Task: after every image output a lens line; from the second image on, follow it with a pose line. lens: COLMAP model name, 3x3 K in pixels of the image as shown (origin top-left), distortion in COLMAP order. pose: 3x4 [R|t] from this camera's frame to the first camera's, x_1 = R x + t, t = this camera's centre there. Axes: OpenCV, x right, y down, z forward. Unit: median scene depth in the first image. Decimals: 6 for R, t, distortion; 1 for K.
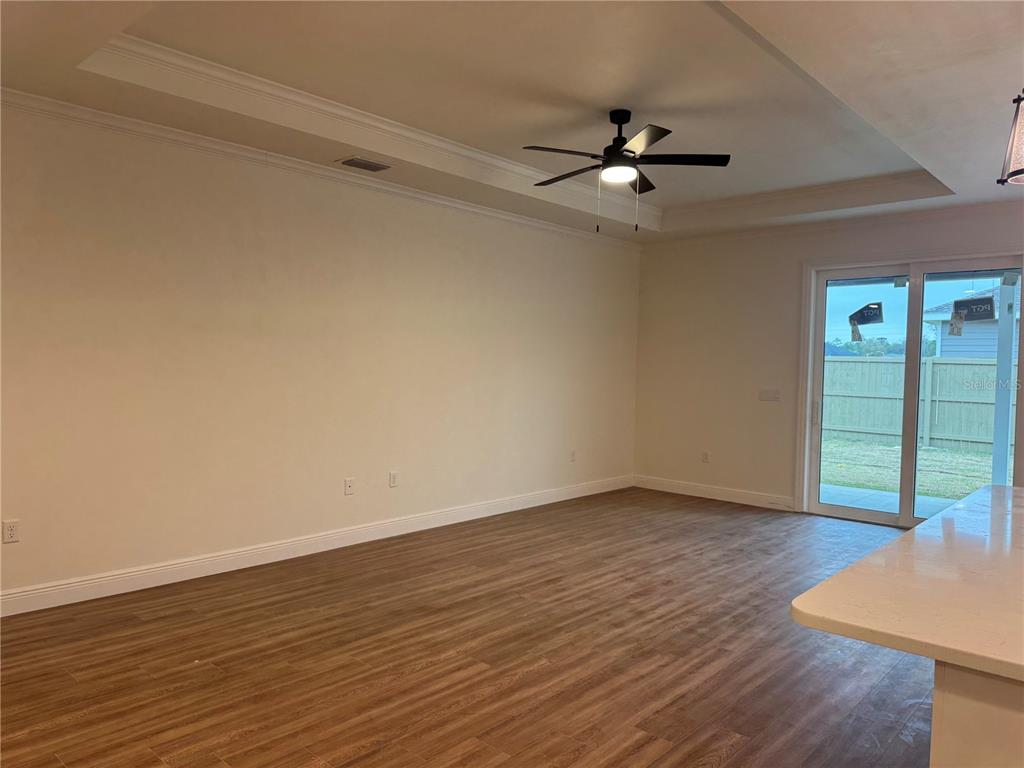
lens RADIAL K [[723.9, 0, 512.0], [0, 723.9, 384.0], [0, 0, 1]] dist [0.082695, -0.110308]
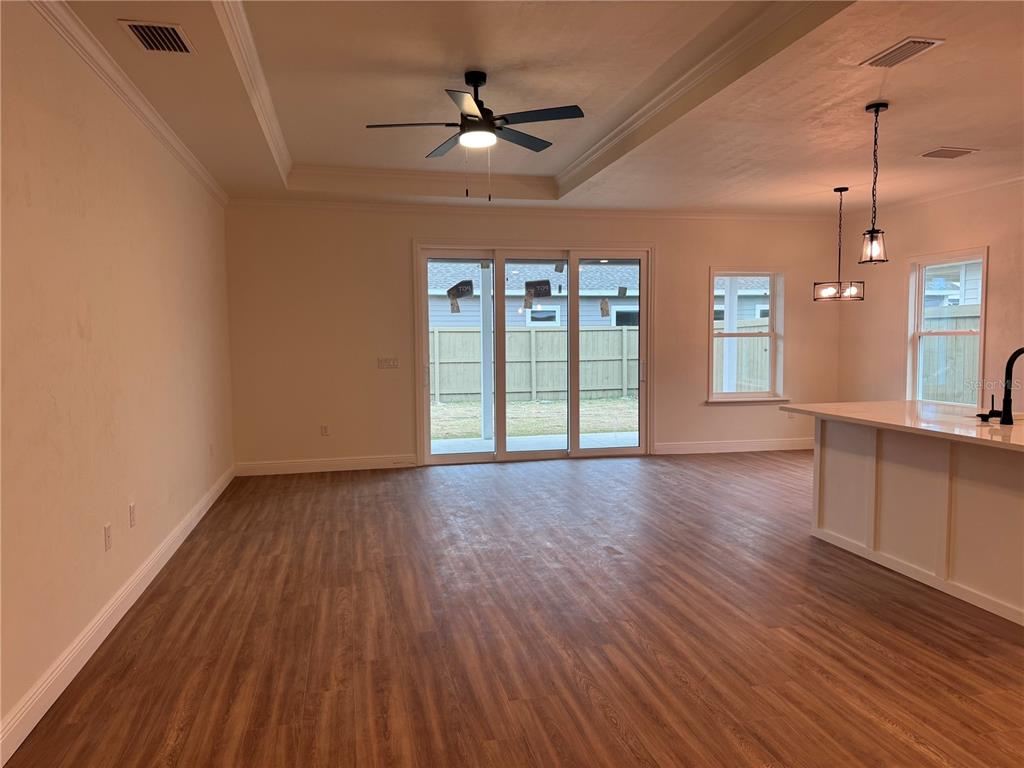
lens RADIAL K [[714.7, 0, 510.0], [0, 714.7, 387.8], [0, 0, 1]] dist [0.103893, -0.137565]
pose [[0.573746, -0.085415, 0.814567, -0.697478], [0.047703, 0.996344, 0.070875, -0.026199], [-0.817643, -0.001807, 0.575723, 0.443238]]
